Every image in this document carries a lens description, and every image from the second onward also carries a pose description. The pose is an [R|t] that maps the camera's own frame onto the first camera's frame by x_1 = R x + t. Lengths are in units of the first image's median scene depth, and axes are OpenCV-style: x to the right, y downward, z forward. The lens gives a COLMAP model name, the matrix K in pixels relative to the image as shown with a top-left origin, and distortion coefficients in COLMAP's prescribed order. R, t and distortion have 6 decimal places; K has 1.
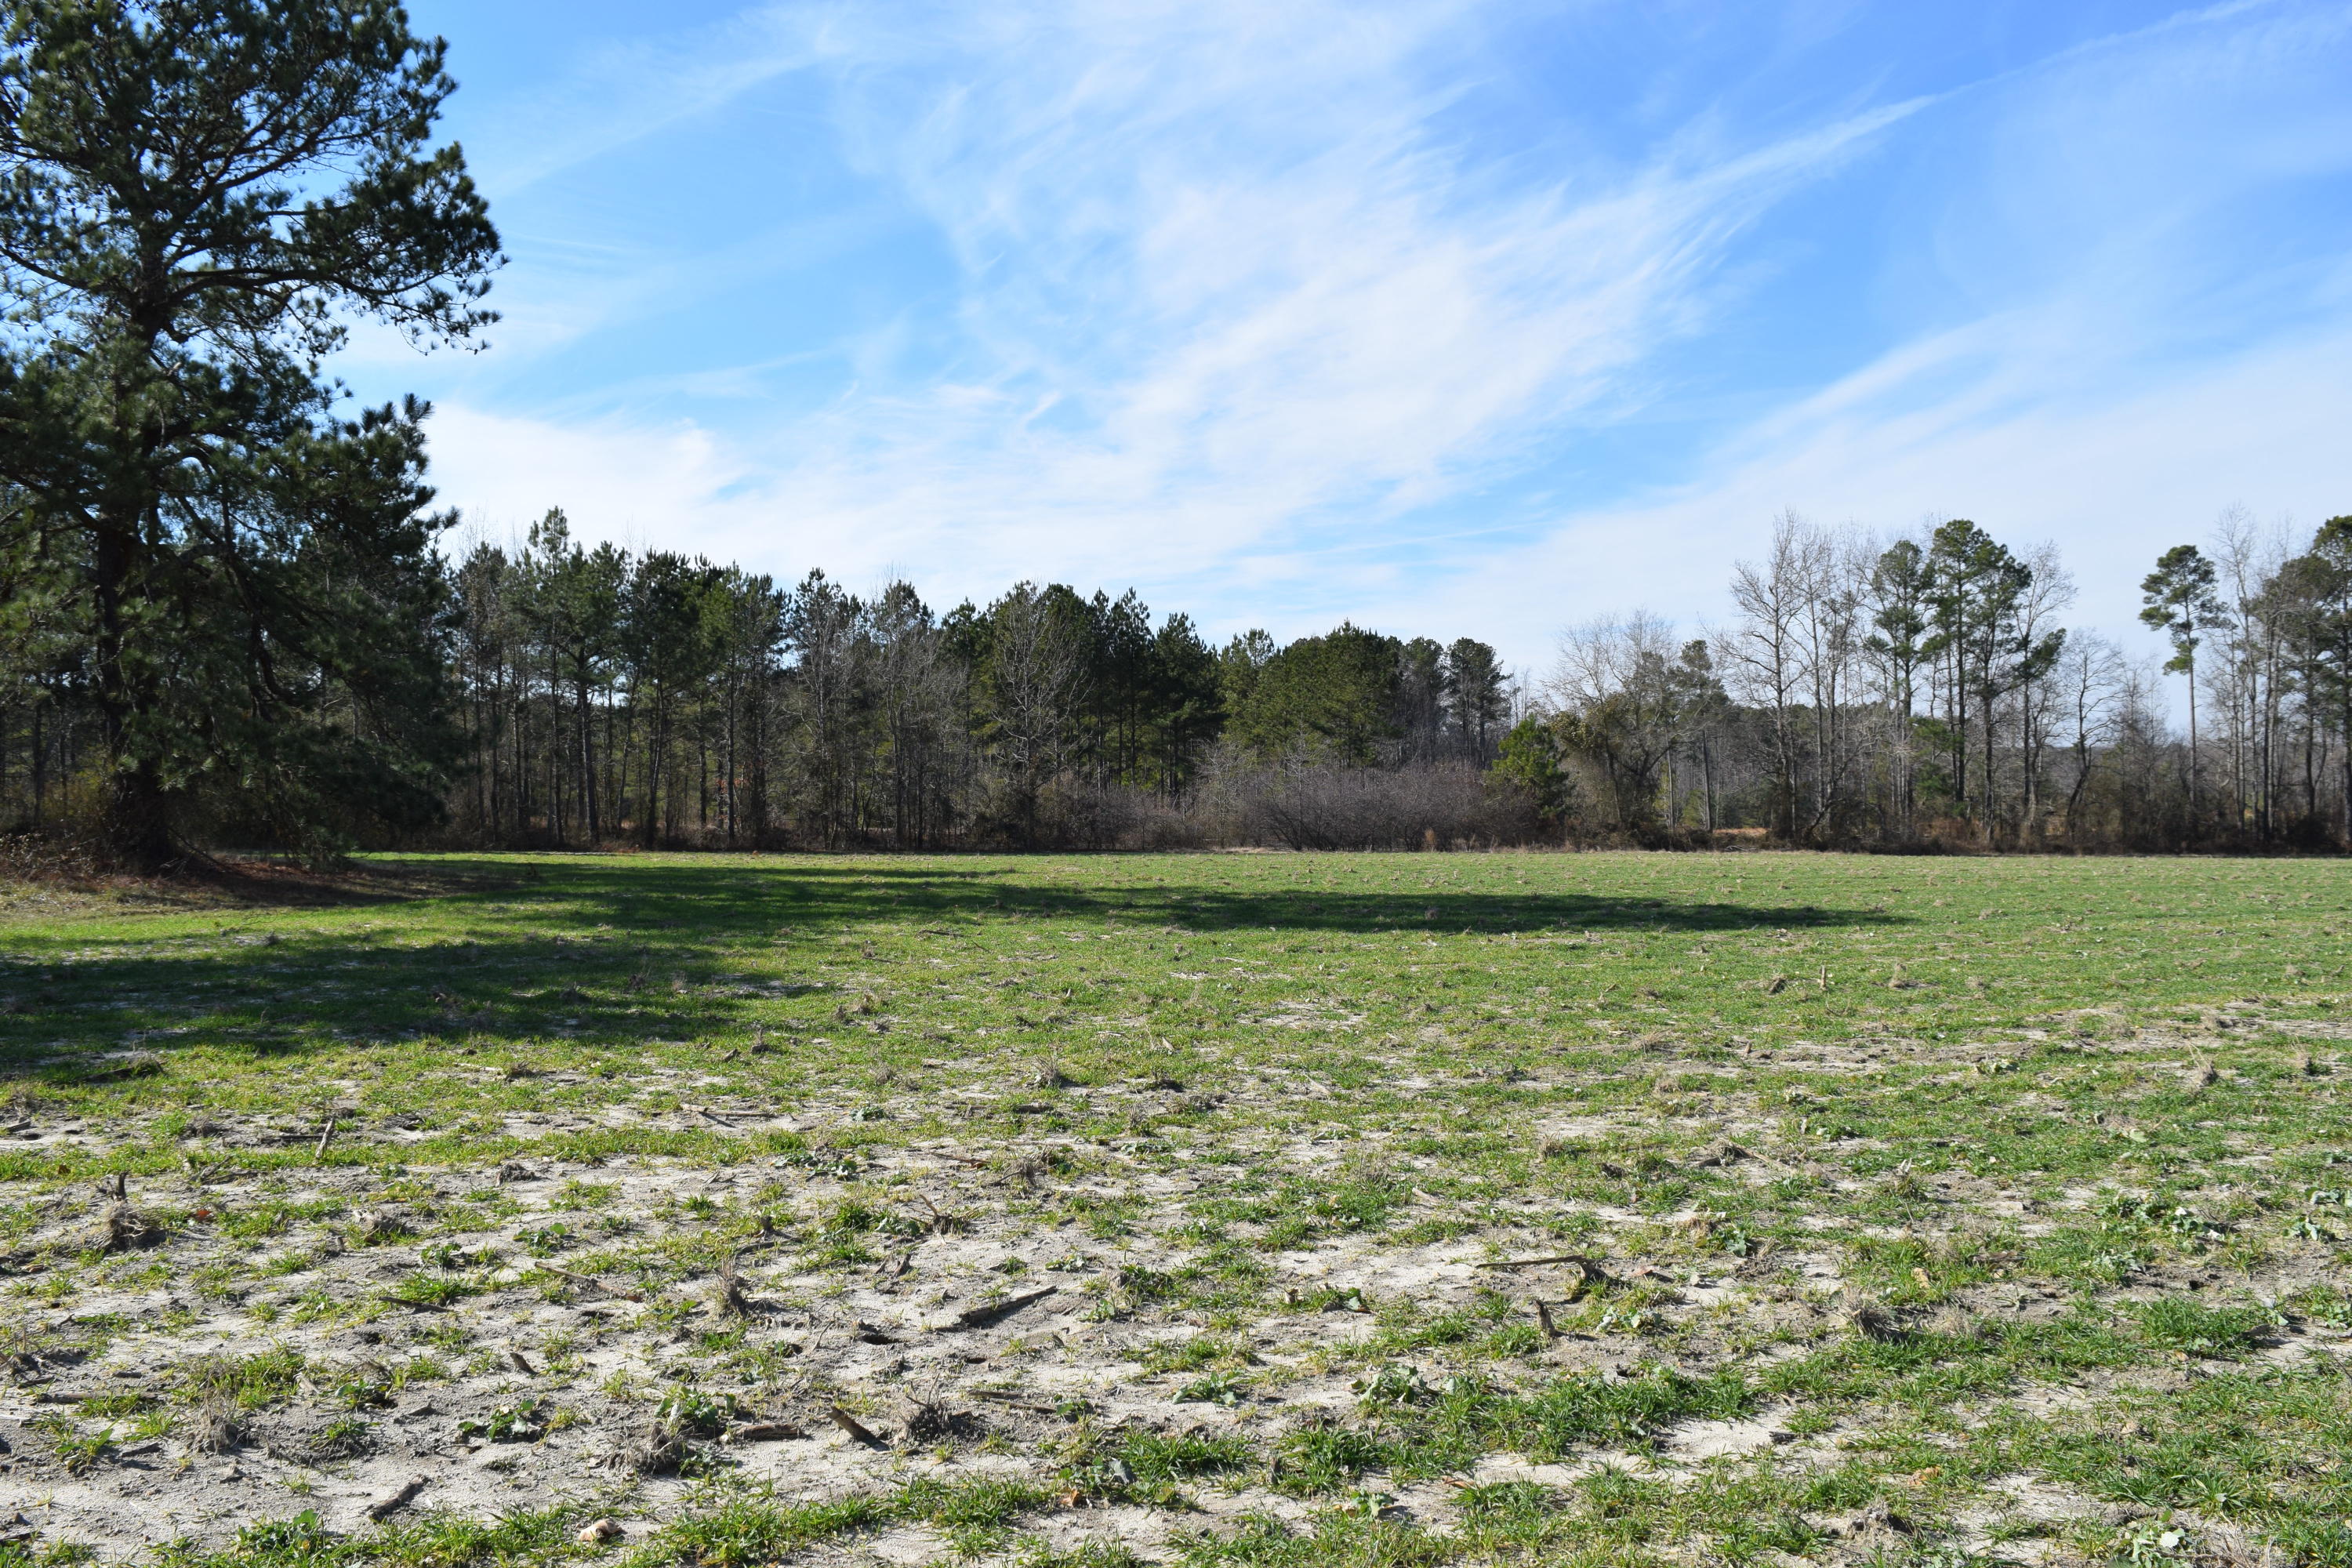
lens RADIAL K [[1854.9, 0, 1344.1], [0, 1854.9, 952.9], [0, 0, 1]] dist [-0.081486, 0.016907]
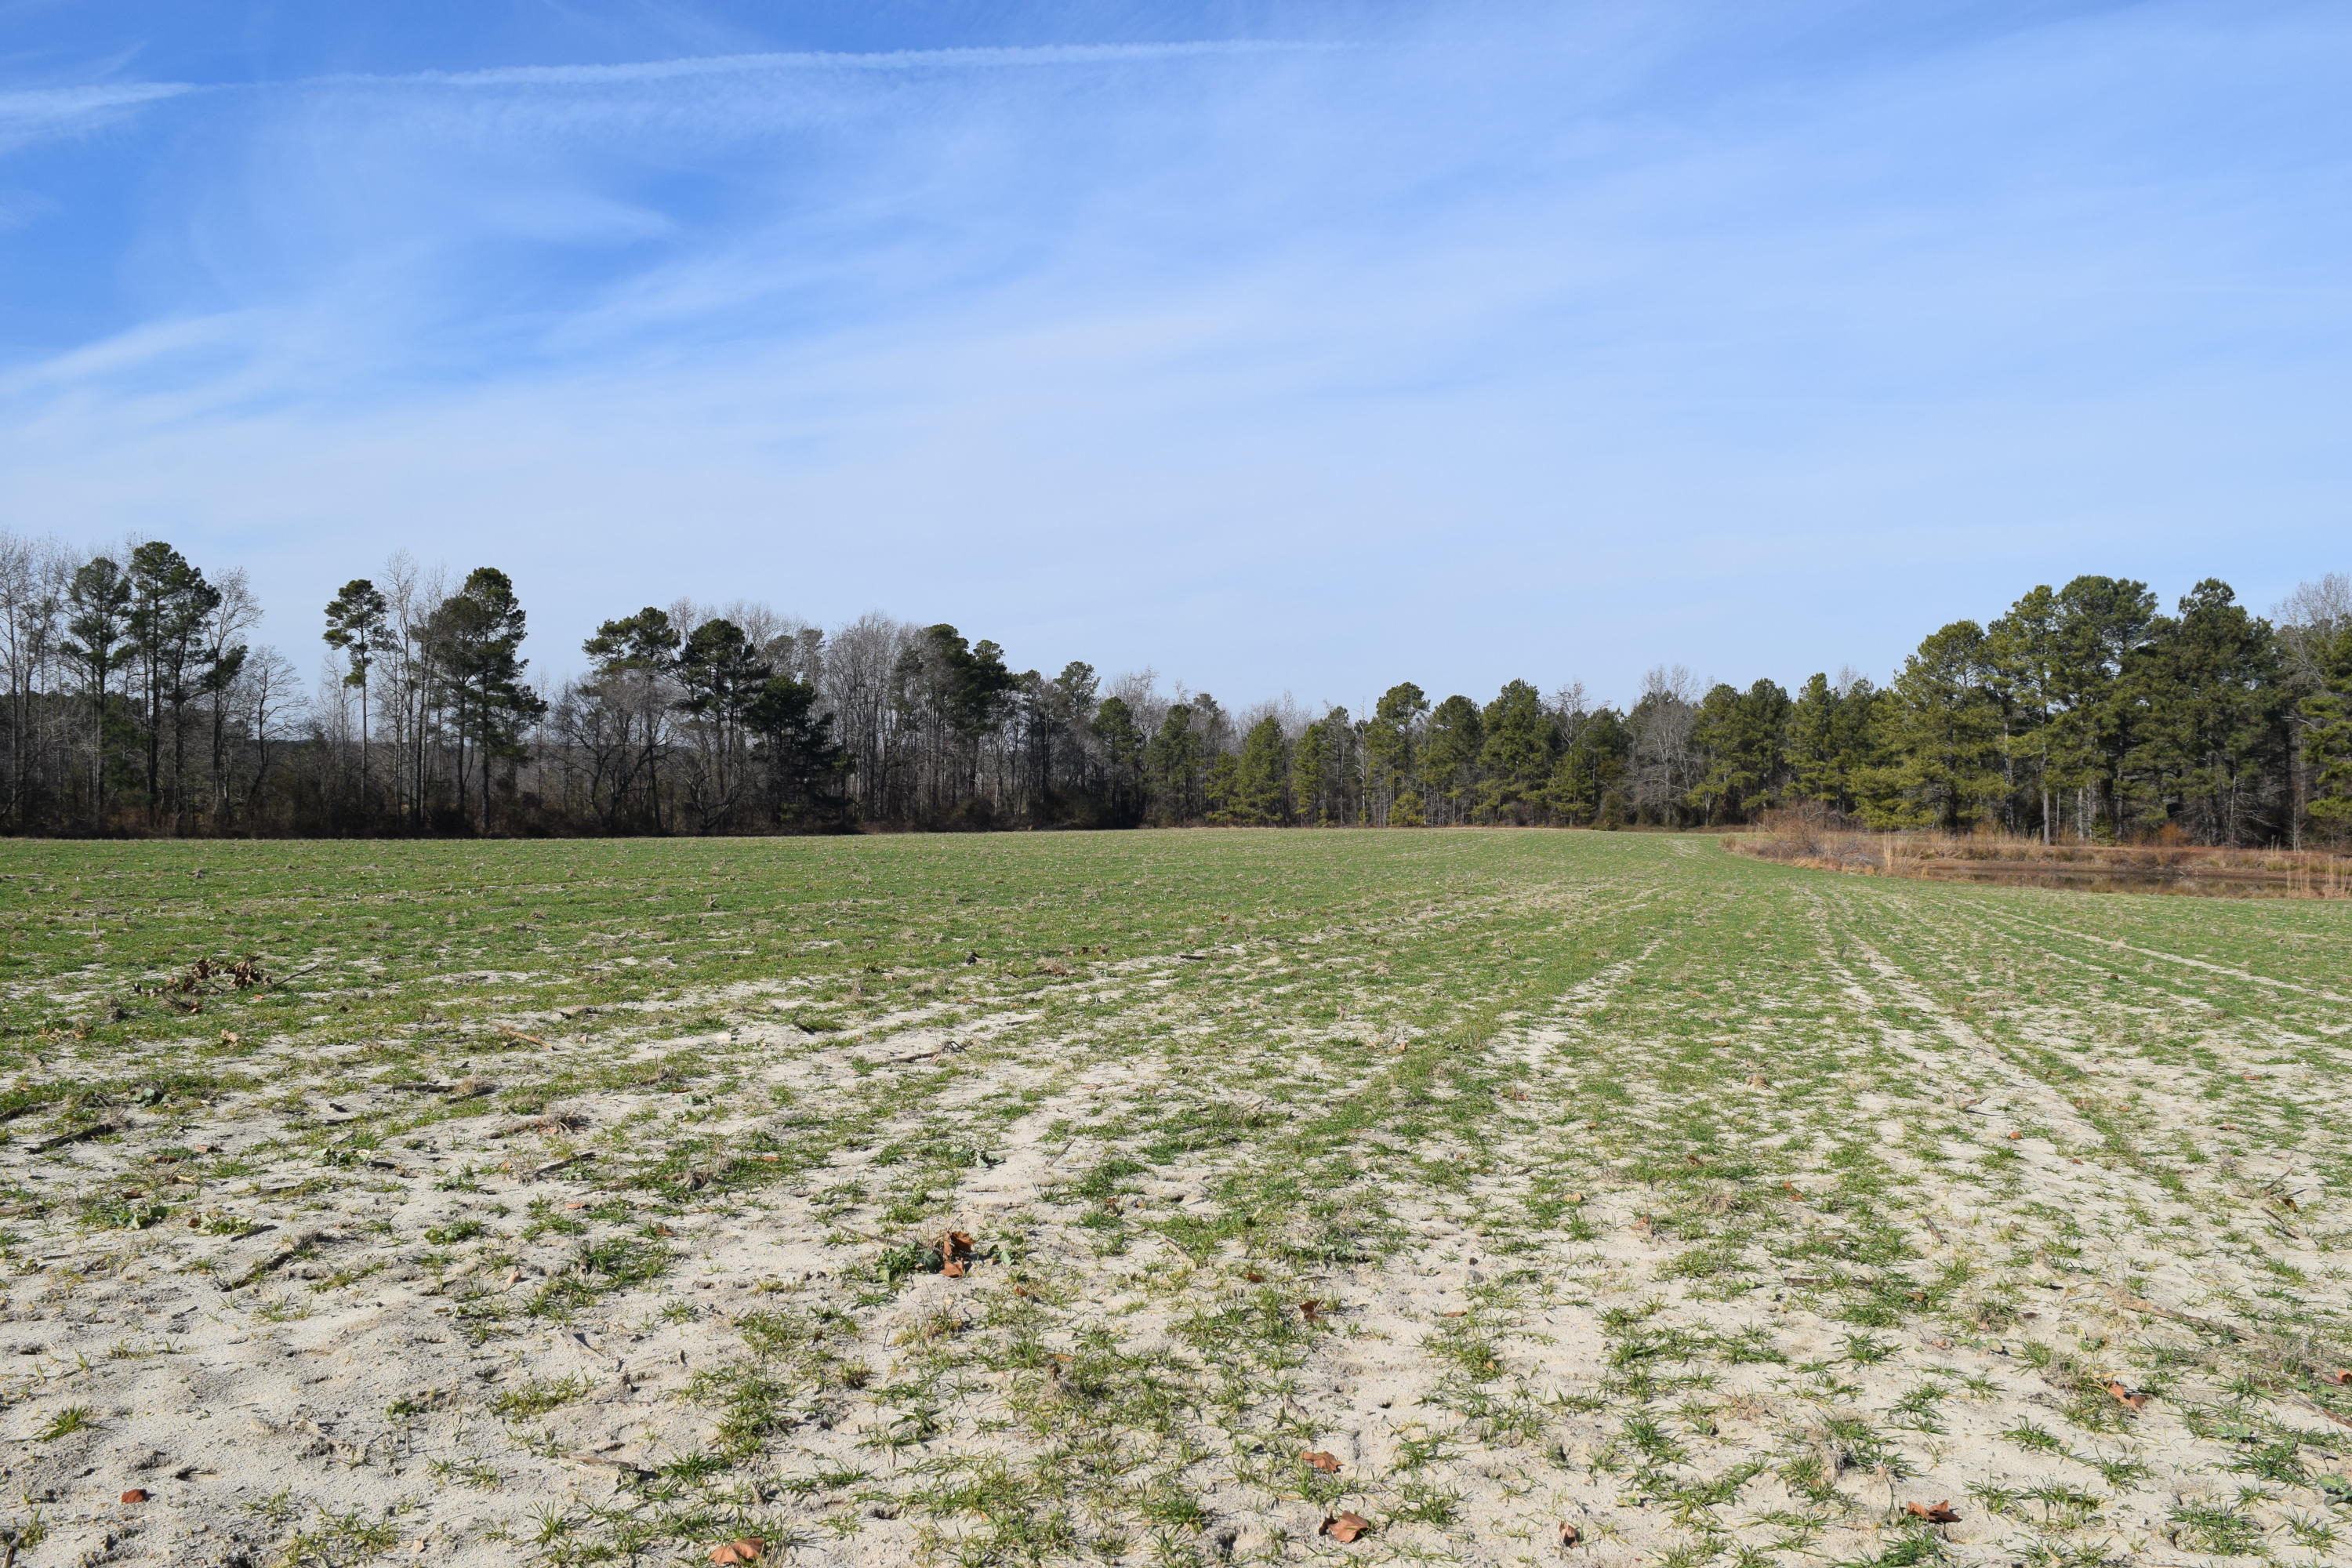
lens RADIAL K [[1854.9, 0, 1172.6], [0, 1854.9, 806.2], [0, 0, 1]] dist [-0.081486, 0.016907]
pose [[0.695322, 0.009415, 0.718636, -0.025633], [0.043387, 0.997541, -0.055049, 0.013140], [-0.717387, 0.069457, 0.693204, -0.198826]]
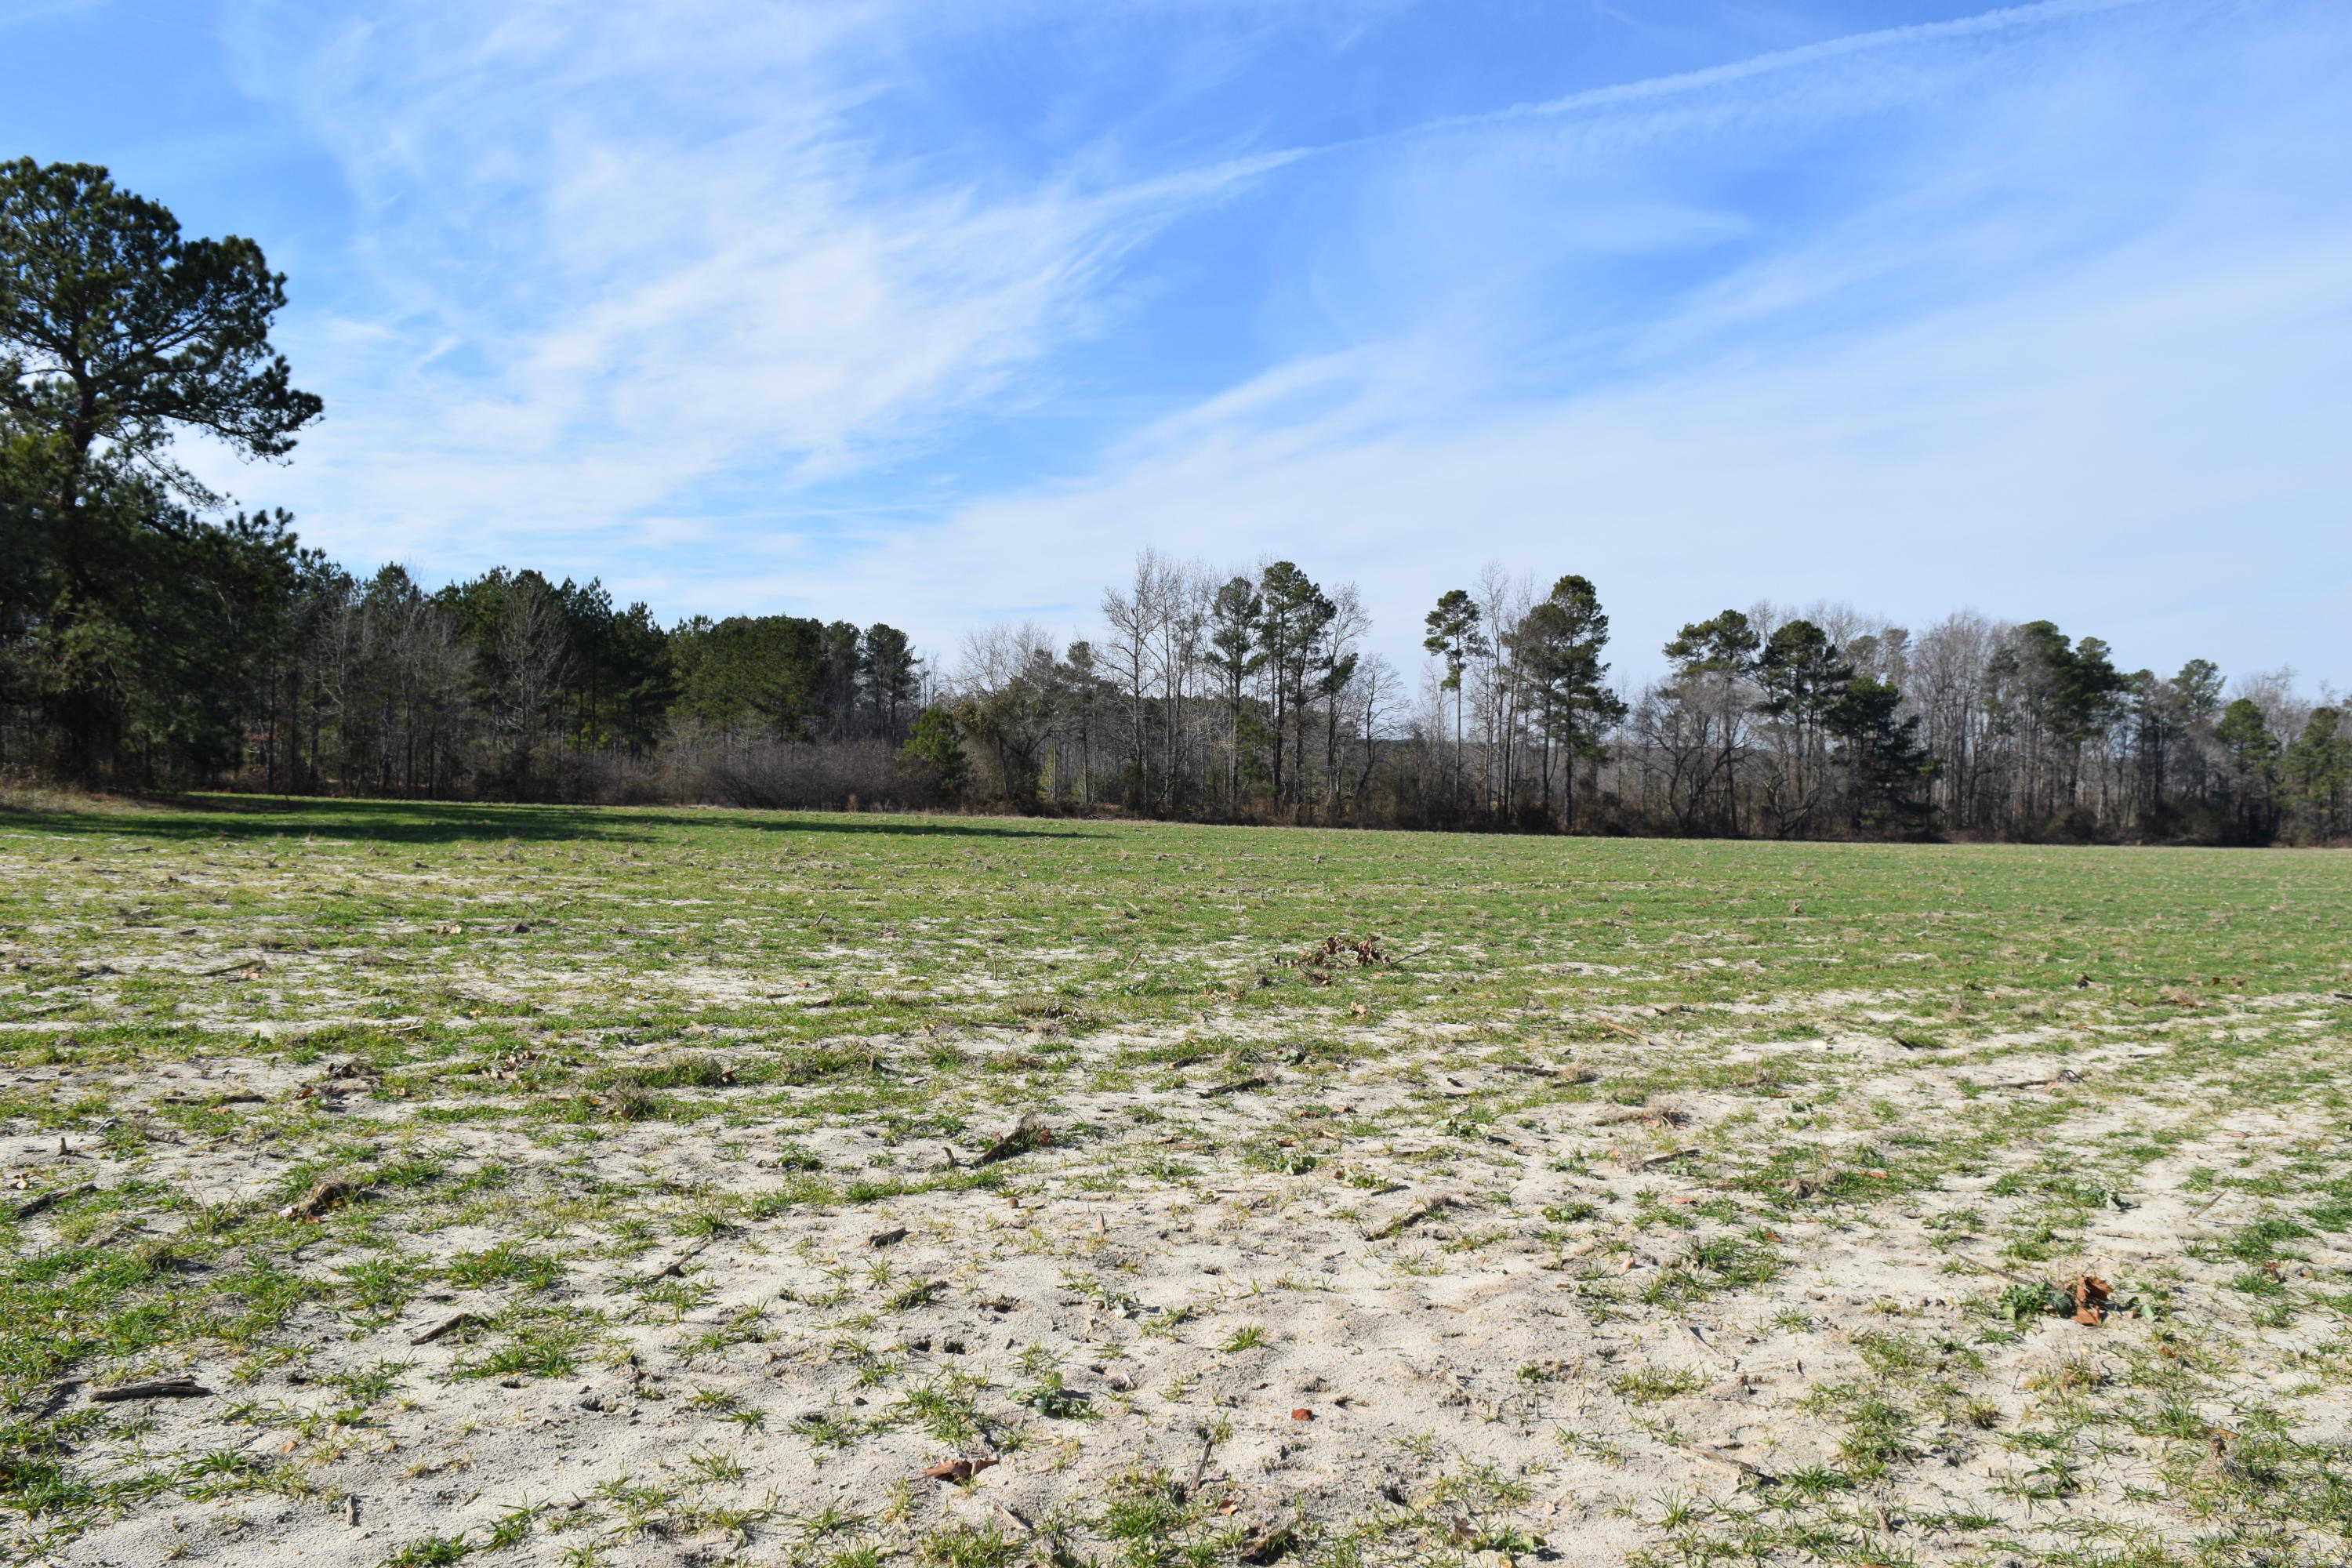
lens RADIAL K [[1854.9, 0, 1193.1], [0, 1854.9, 805.7], [0, 0, 1]] dist [-0.081486, 0.016907]
pose [[0.969268, 0.031496, 0.243983, -0.028142], [-0.016187, 0.997786, -0.064501, 0.013254], [-0.245474, 0.058569, 0.967632, -0.197122]]
